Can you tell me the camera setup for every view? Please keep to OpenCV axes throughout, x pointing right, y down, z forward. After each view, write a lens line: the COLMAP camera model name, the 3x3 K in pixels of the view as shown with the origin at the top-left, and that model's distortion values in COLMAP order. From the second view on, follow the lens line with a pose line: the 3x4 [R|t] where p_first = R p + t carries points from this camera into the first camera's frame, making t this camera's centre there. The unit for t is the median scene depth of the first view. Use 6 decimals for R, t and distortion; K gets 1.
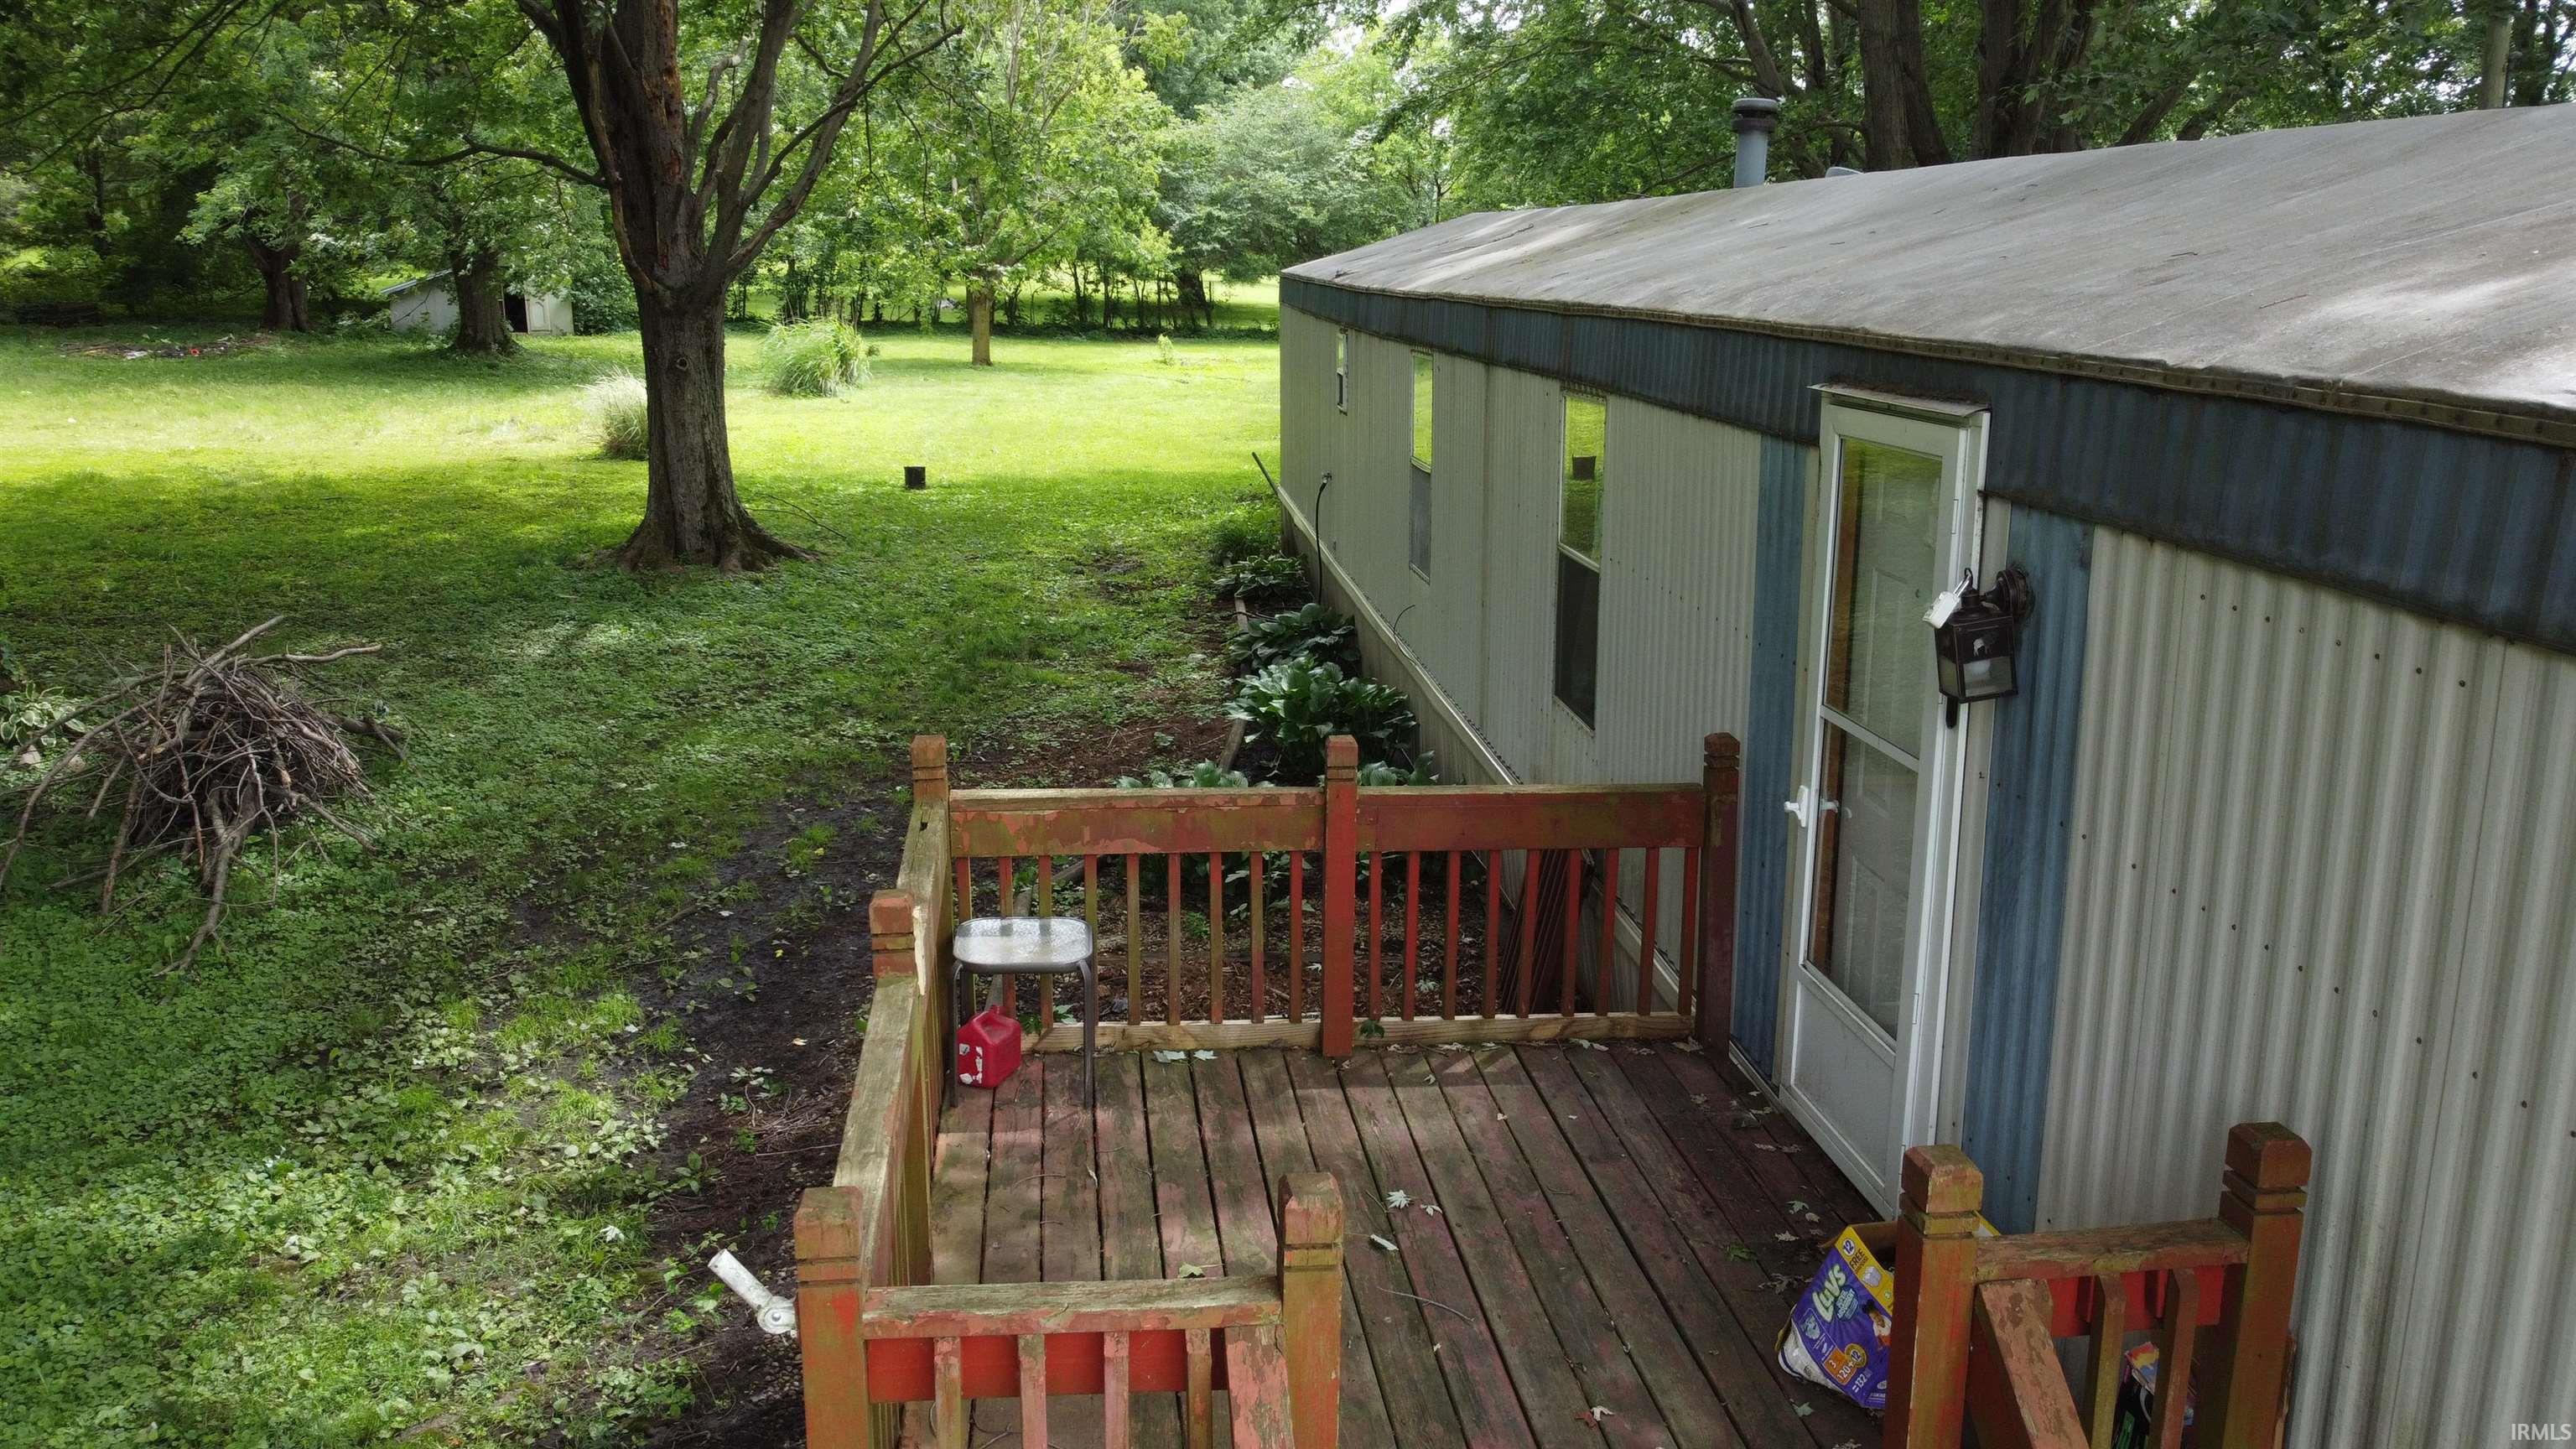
lens RADIAL K [[1954.5, 0, 1284.8], [0, 1954.5, 735.3], [0, 0, 1]] dist [-0.007337, 0.006757]
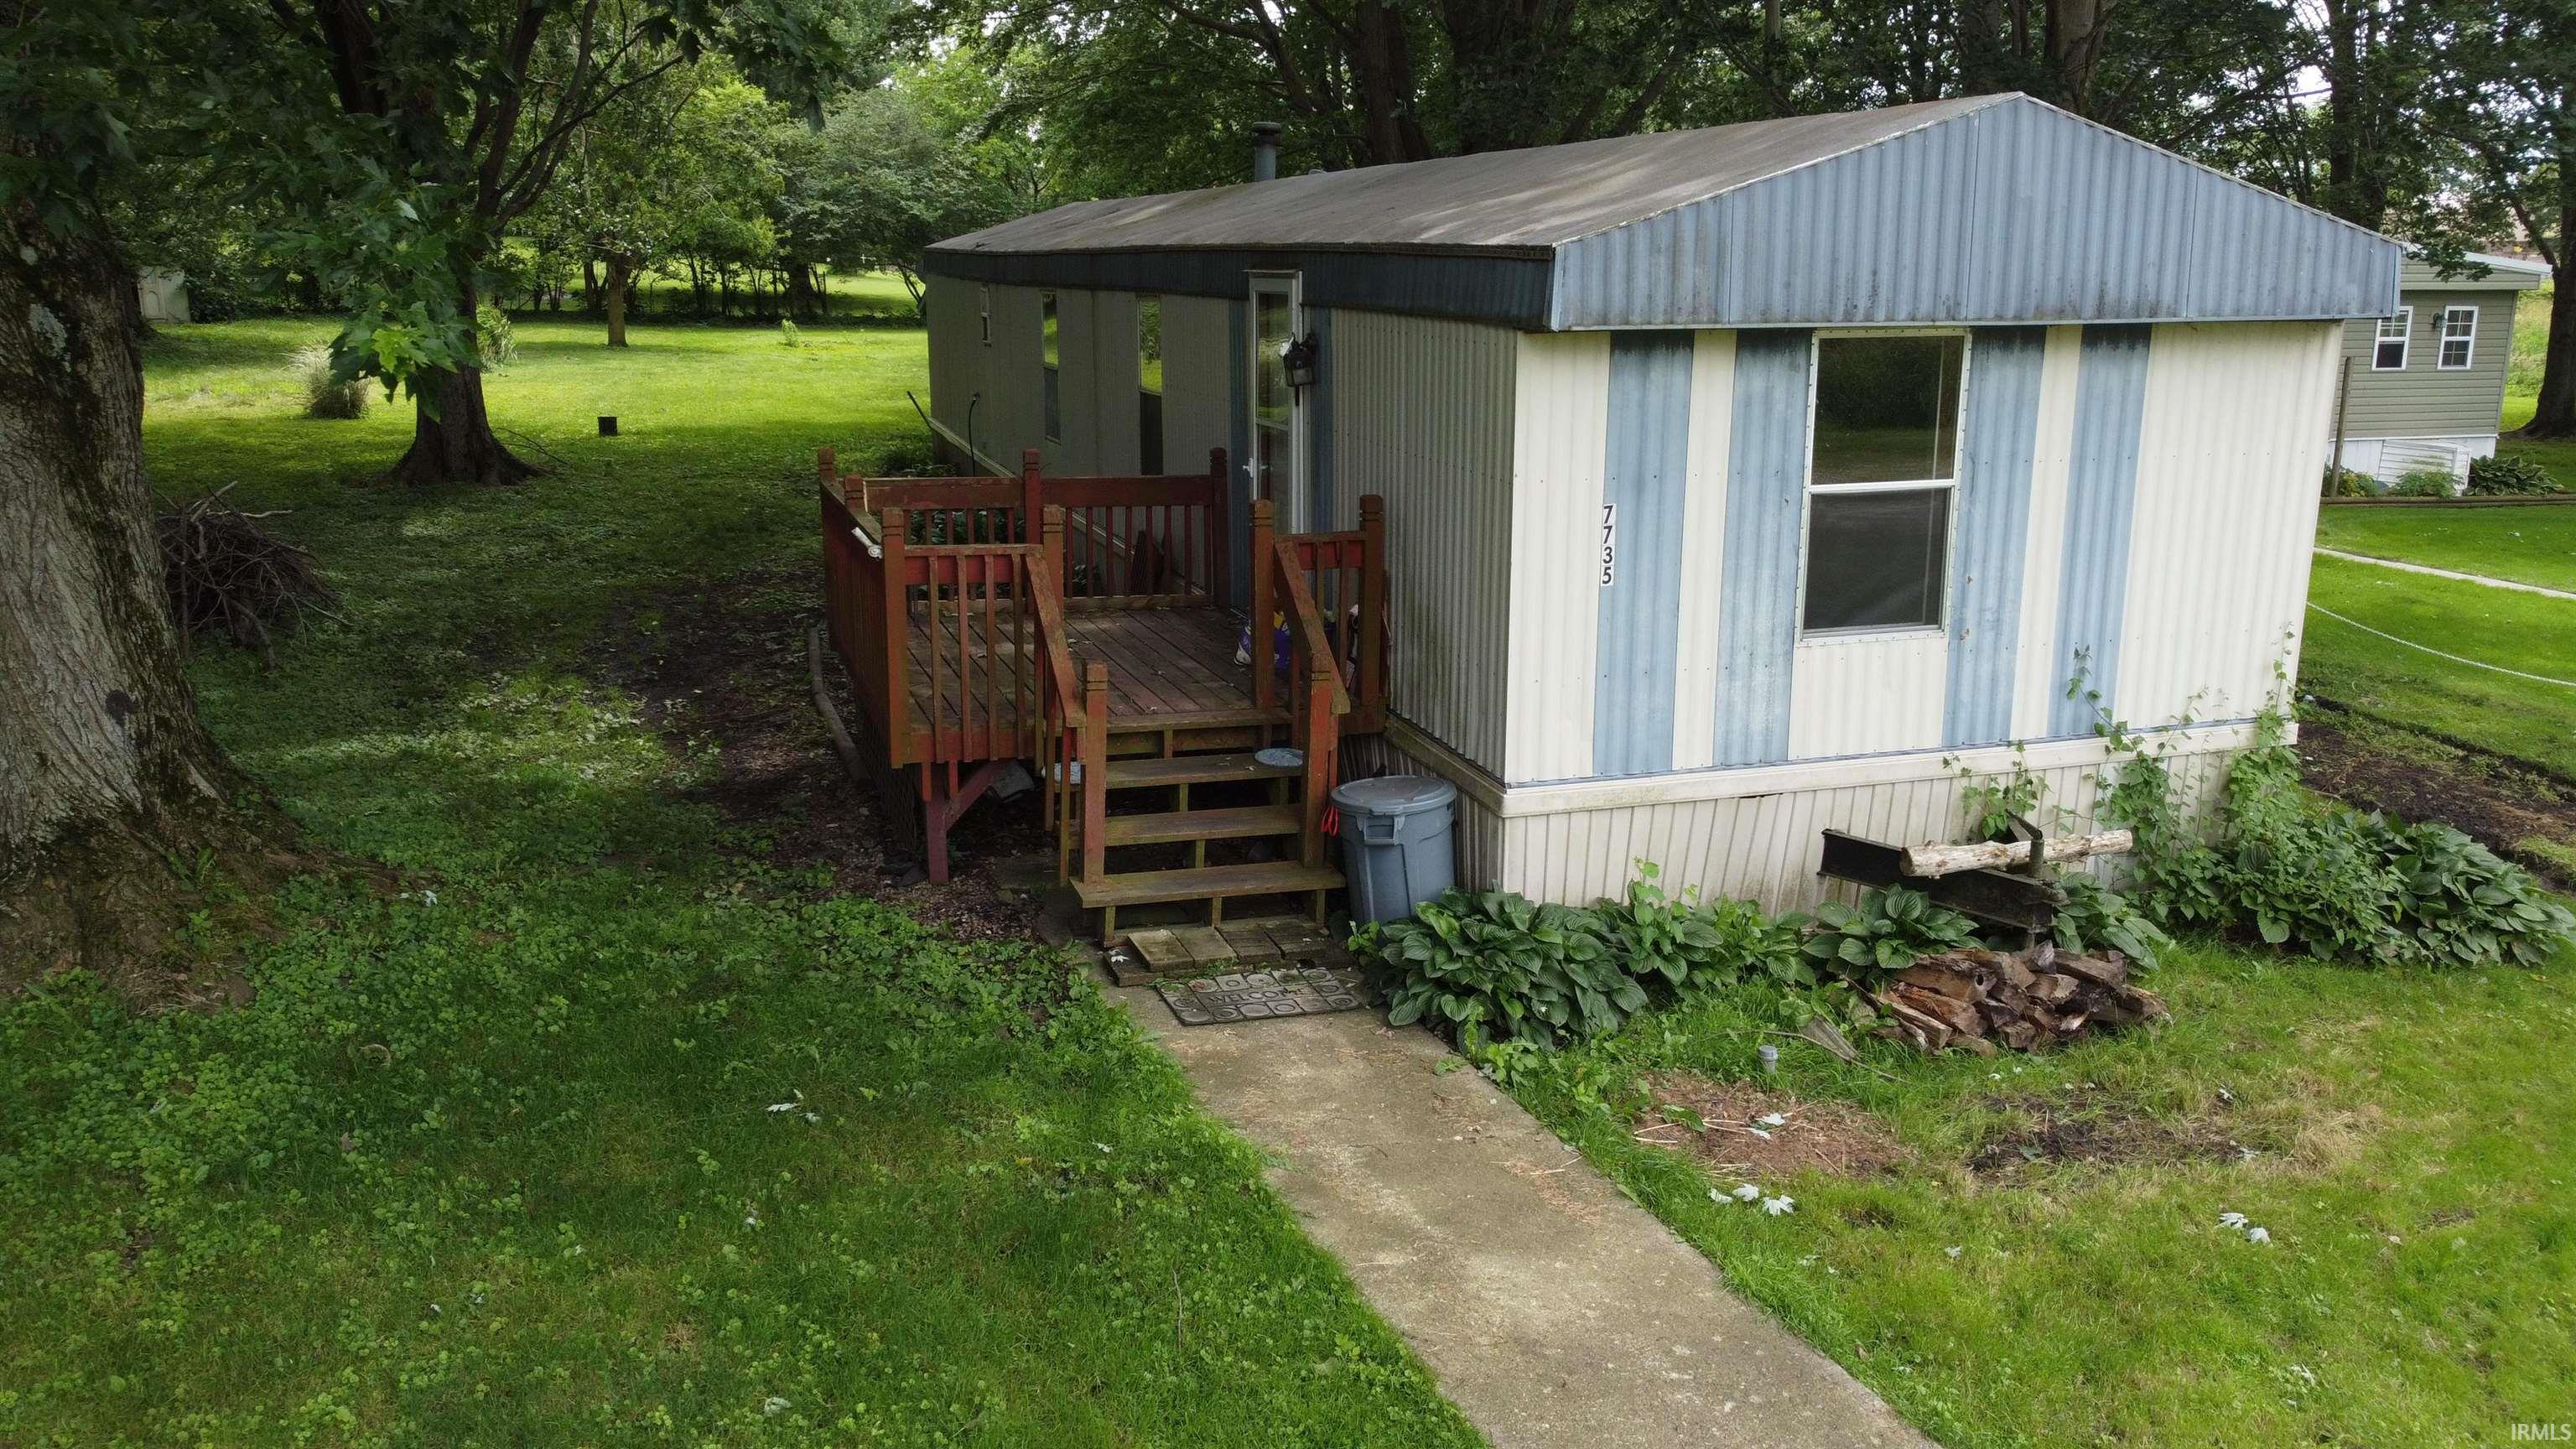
lens RADIAL K [[1954.5, 0, 1291.5], [0, 1954.5, 718.4], [0, 0, 1]] dist [-0.007337, 0.006757]
pose [[0.979289, -0.046731, 0.197000, -0.026021], [0.048223, 0.998833, -0.002780, 0.065831], [-0.196641, 0.012222, 0.980399, -0.227649]]
